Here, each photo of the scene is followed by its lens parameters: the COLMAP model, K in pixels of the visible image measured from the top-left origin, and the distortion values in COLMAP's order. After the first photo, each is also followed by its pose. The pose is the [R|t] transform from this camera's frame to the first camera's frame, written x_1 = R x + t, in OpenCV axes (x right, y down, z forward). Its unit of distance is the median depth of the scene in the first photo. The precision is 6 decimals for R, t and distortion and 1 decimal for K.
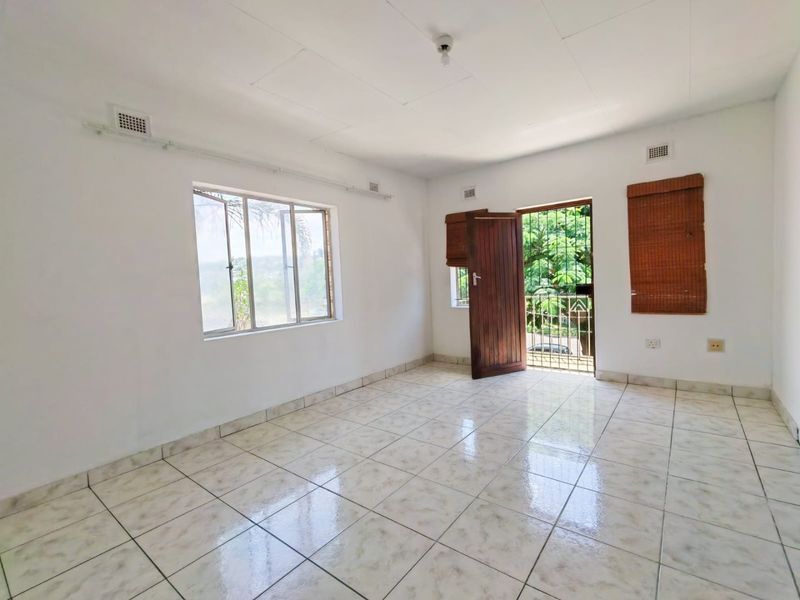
lens RADIAL K [[362.9, 0, 399.3], [0, 362.9, 300.5], [0, 0, 1]] dist [-0.000800, 0.000778]
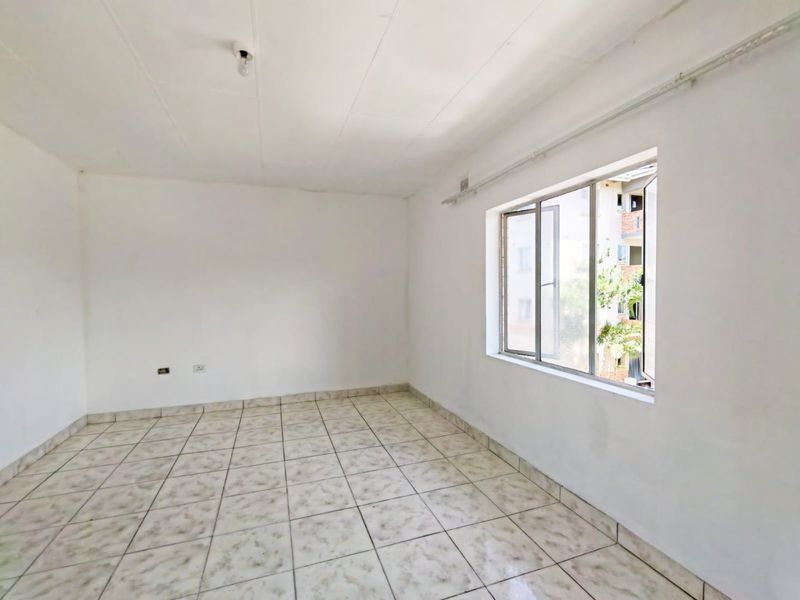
lens RADIAL K [[362.9, 0, 400.4], [0, 362.9, 299.2], [0, 0, 1]] dist [-0.000800, 0.000778]
pose [[-0.526098, 0.064311, -0.847989, 0.577826], [-0.018312, 0.996049, 0.086900, -0.161994], [0.850227, 0.061246, -0.522842, 1.487583]]
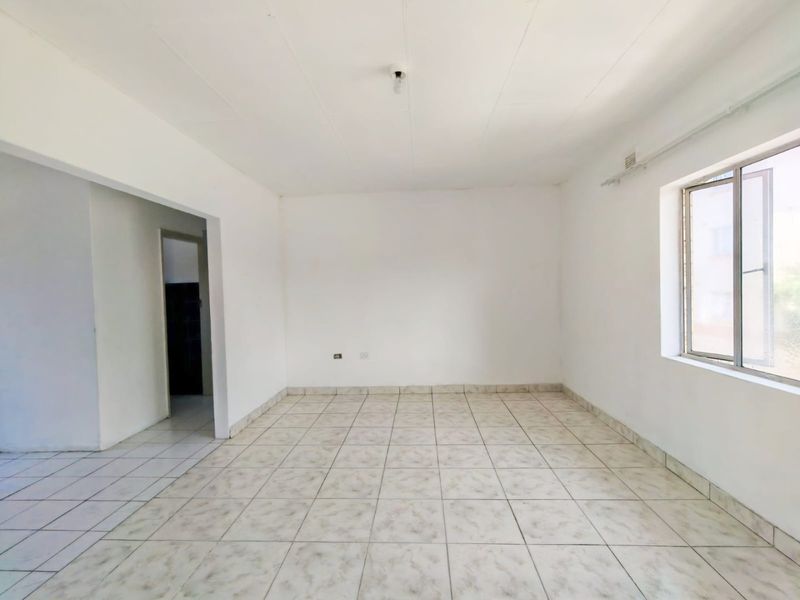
lens RADIAL K [[362.9, 0, 402.7], [0, 362.9, 299.3], [0, 0, 1]] dist [-0.000800, 0.000778]
pose [[-0.809980, 0.078386, -0.581195, 0.598535], [0.027881, 0.995054, 0.095347, -0.158405], [0.585794, 0.061025, -0.808159, 1.503425]]
